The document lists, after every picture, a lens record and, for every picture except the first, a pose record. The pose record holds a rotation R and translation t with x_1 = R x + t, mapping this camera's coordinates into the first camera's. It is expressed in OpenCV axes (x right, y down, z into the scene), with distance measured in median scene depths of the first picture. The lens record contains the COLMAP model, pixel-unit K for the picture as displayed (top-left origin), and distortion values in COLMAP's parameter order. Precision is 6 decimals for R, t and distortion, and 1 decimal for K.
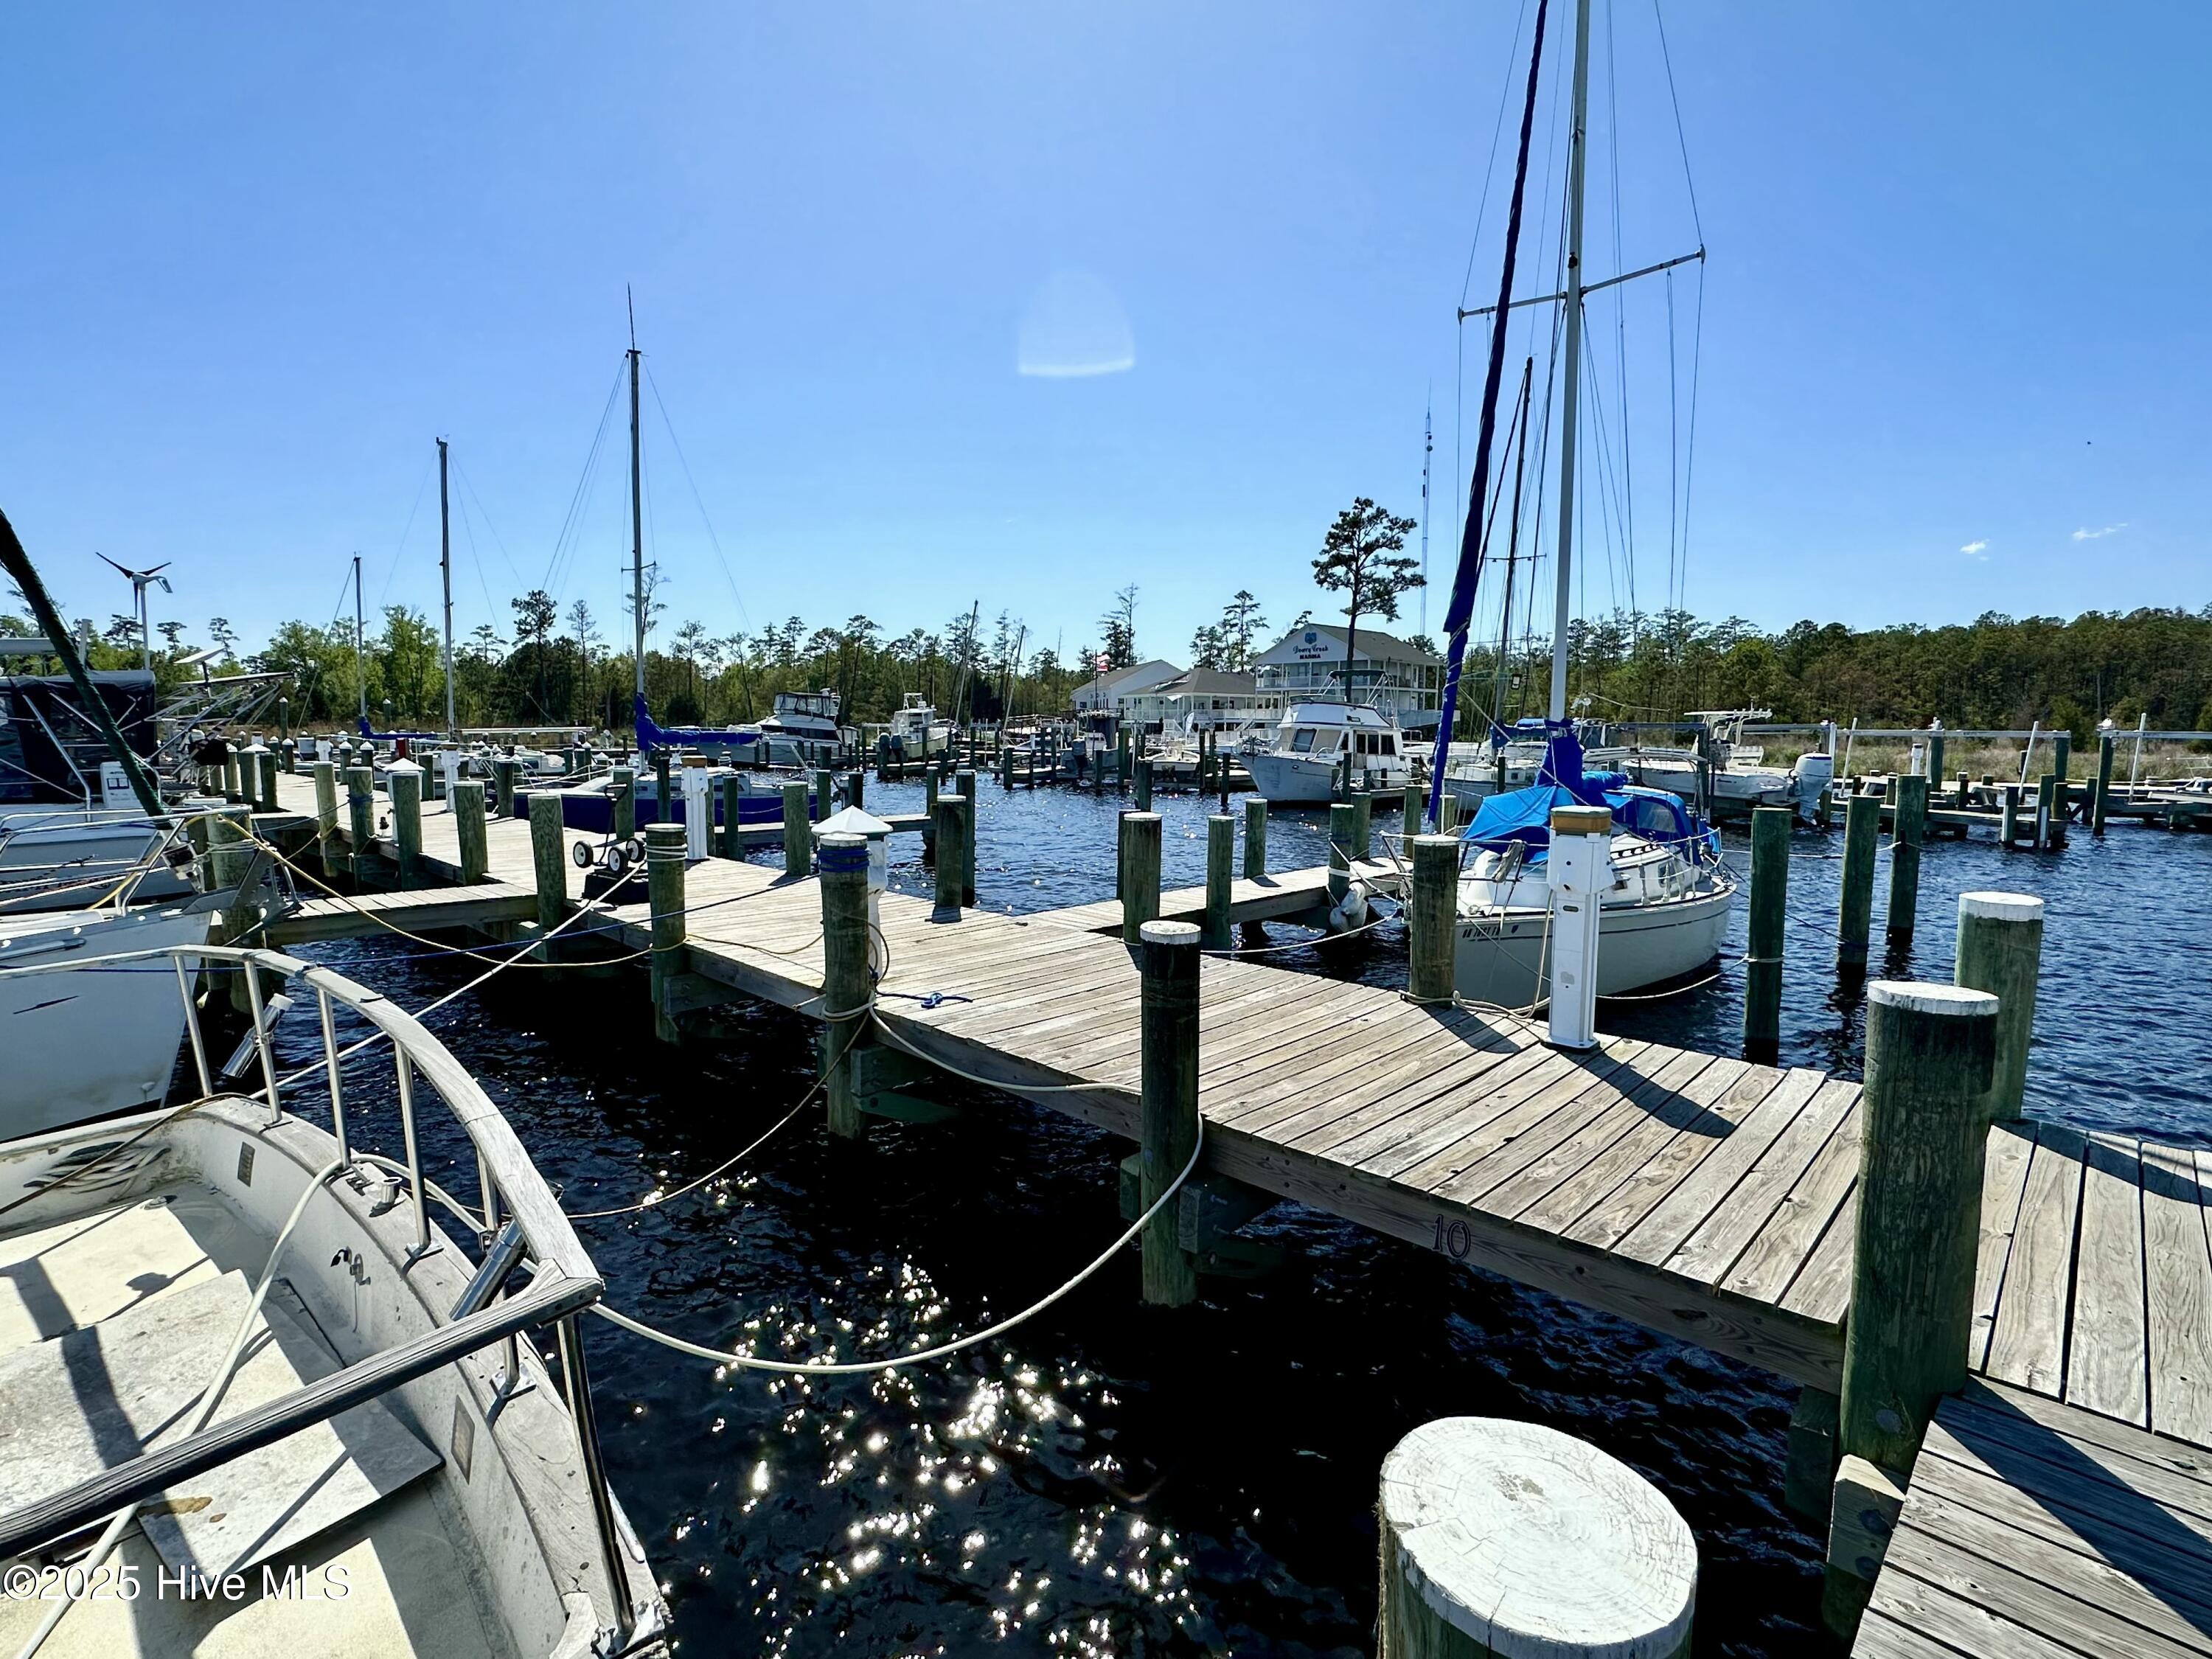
lens RADIAL K [[1031.6, 0, 1106.0], [0, 1031.6, 829.5], [0, 0, 1]] dist [-0.001739, -0.000845]
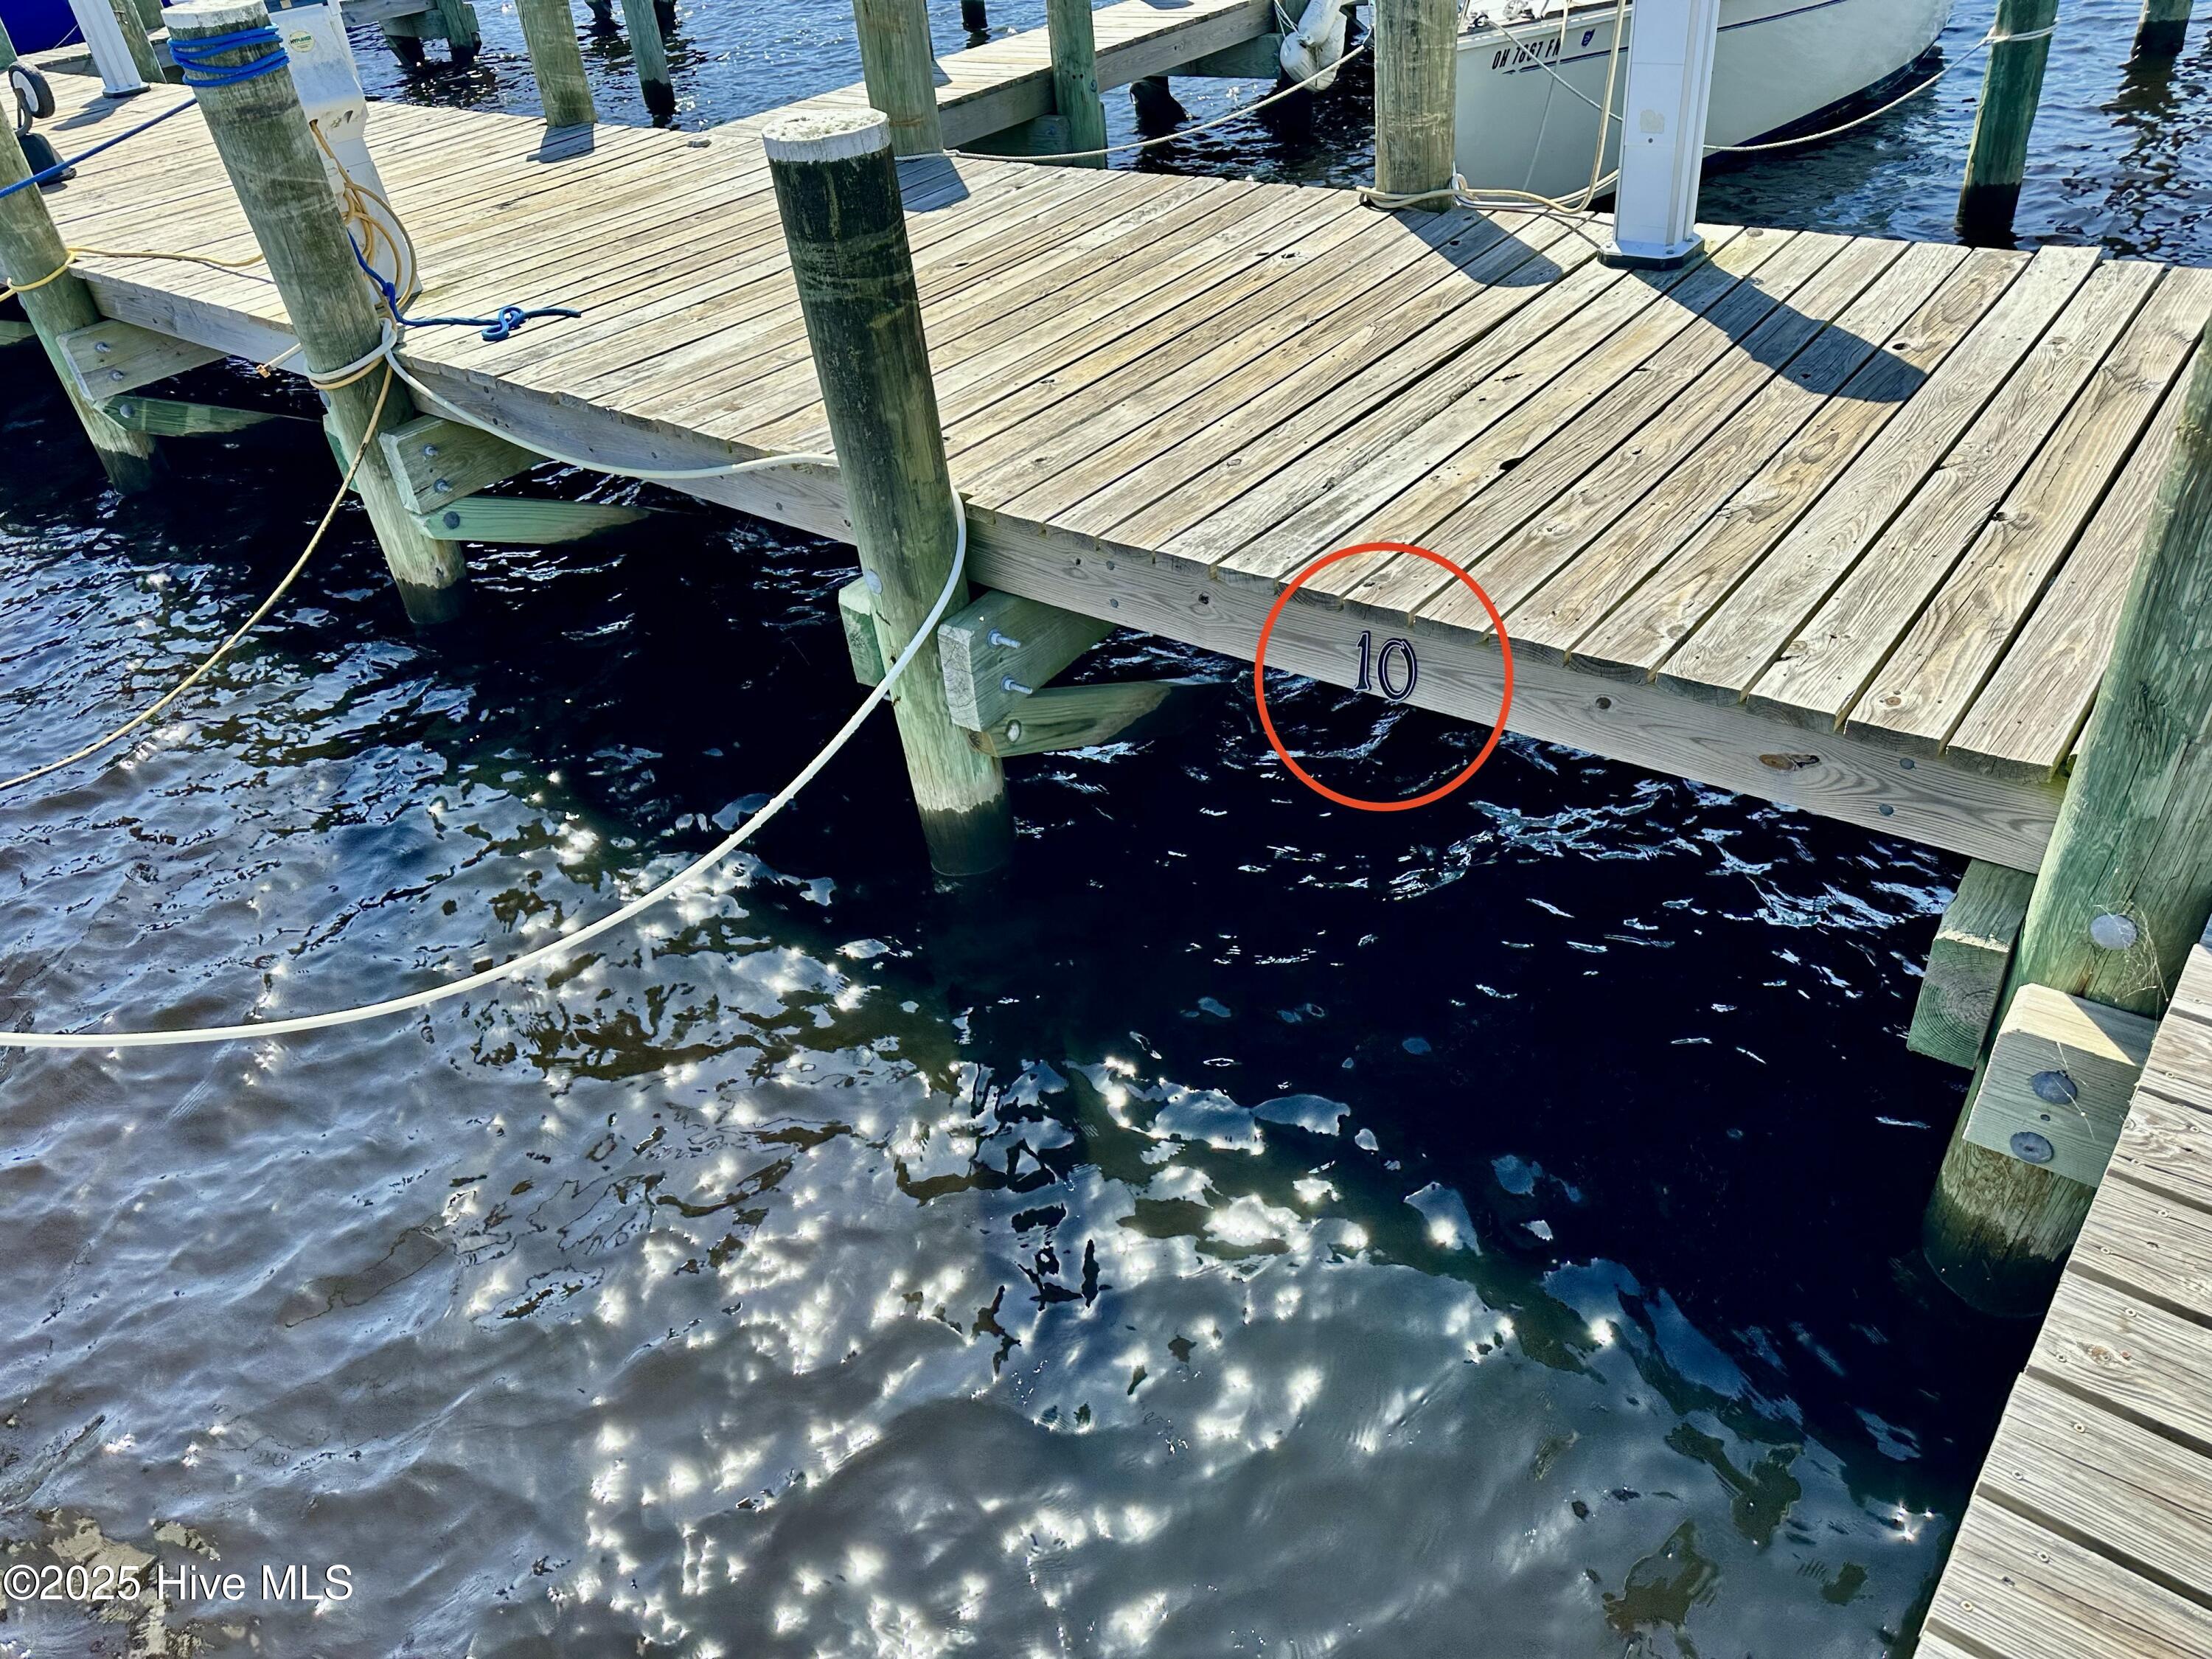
lens RADIAL K [[1551.7, 0, 1106.0], [0, 1551.7, 829.5], [0, 0, 1]] dist [0.071175, -0.095580]
pose [[0.988585, -0.147911, 0.028683, 0.114388], [0.113765, 0.857621, 0.501542, 0.024799], [-0.098783, -0.492553, 0.864658, 0.190383]]
